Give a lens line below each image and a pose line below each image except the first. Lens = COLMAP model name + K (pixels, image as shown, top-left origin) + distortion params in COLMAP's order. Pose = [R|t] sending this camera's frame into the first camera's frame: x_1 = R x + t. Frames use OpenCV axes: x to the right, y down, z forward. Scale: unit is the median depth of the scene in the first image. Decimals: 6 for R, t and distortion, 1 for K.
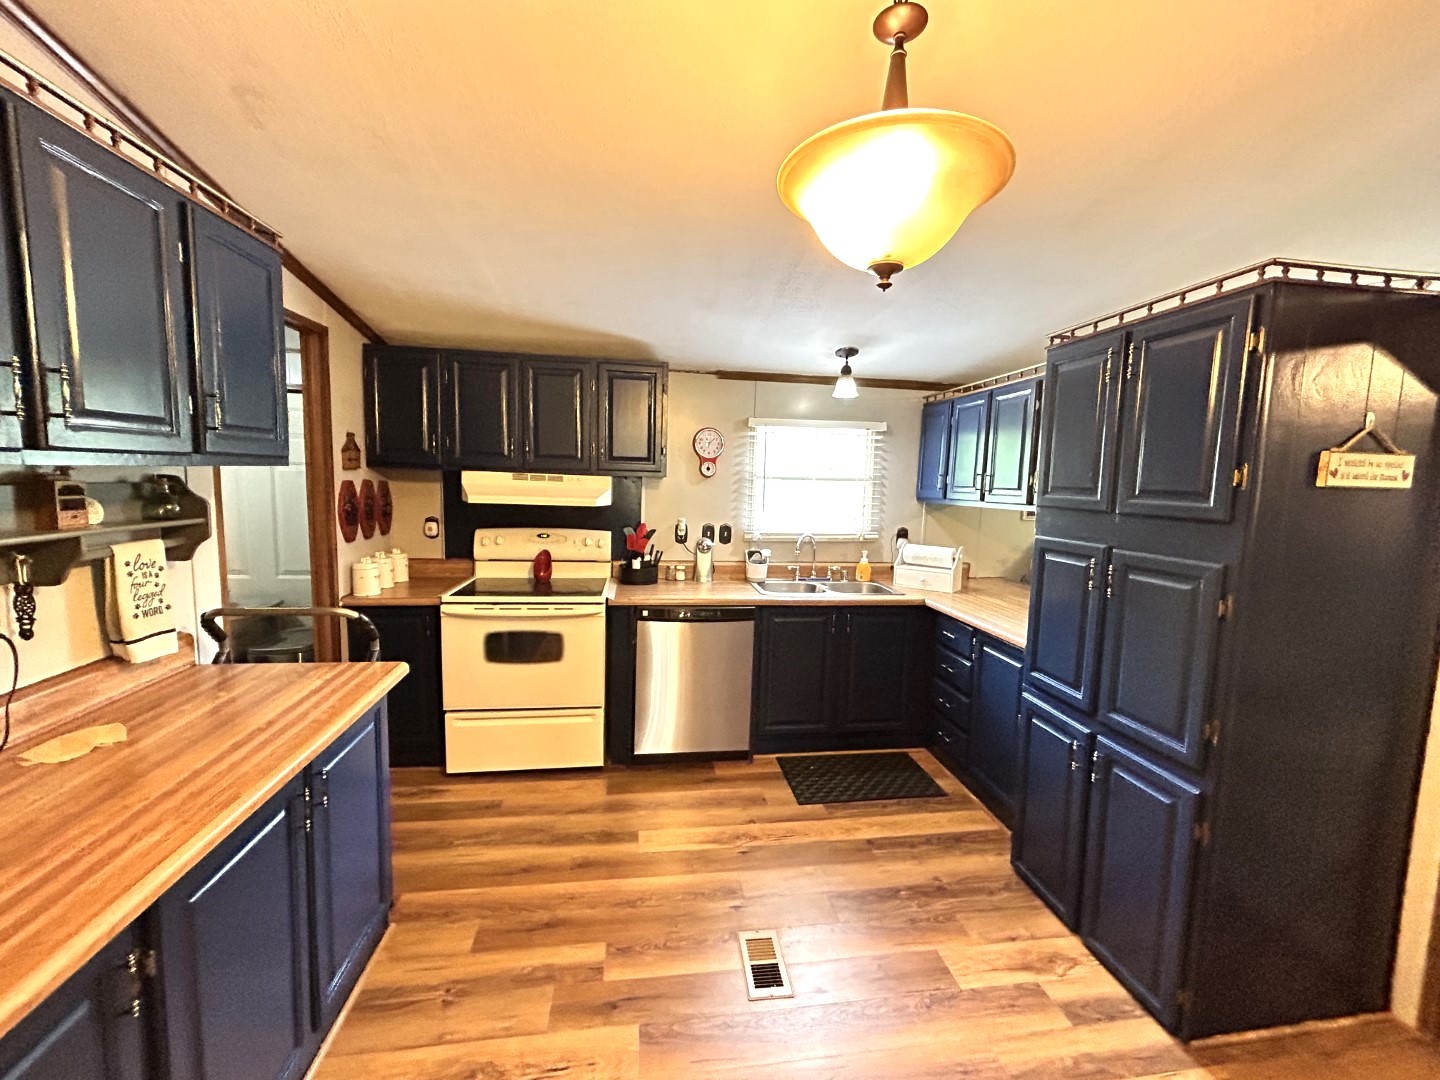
lens RADIAL K [[585.1, 0, 721.0], [0, 585.1, 537.4], [0, 0, 1]] dist [-0.002699, 0.001109]
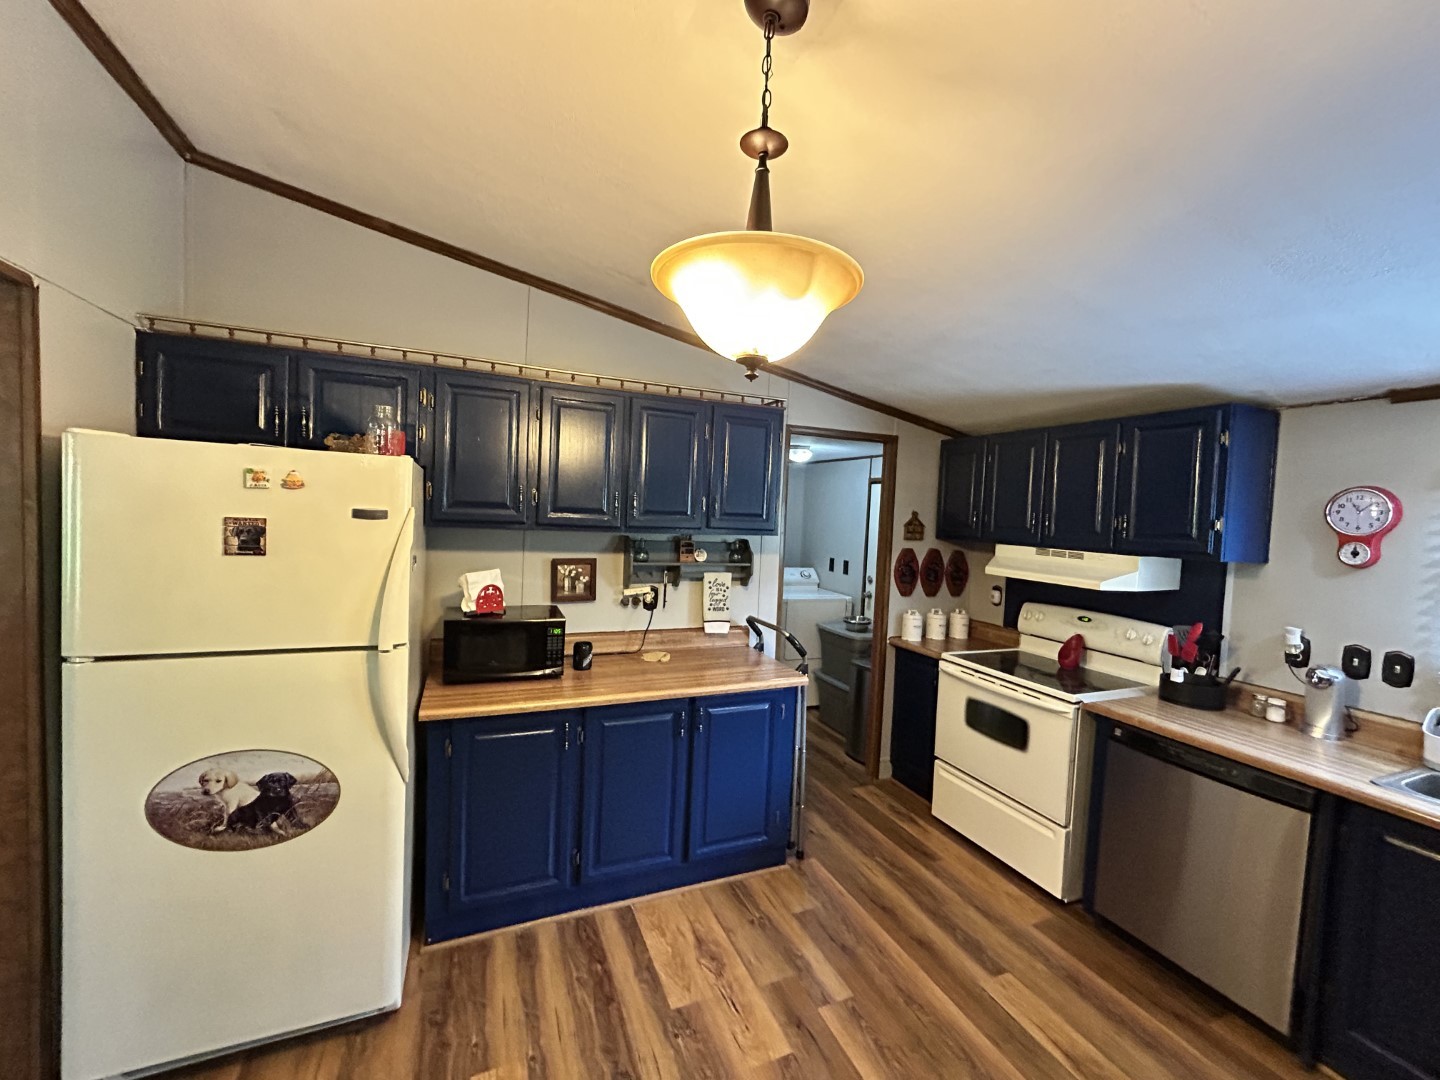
lens RADIAL K [[585.1, 0, 722.7], [0, 585.1, 537.5], [0, 0, 1]] dist [-0.002699, 0.001109]
pose [[0.248981, 0.018046, -0.968340, 0.490883], [-0.136781, 0.990460, -0.016711, -0.041859], [0.958801, 0.136611, 0.249074, 0.272035]]
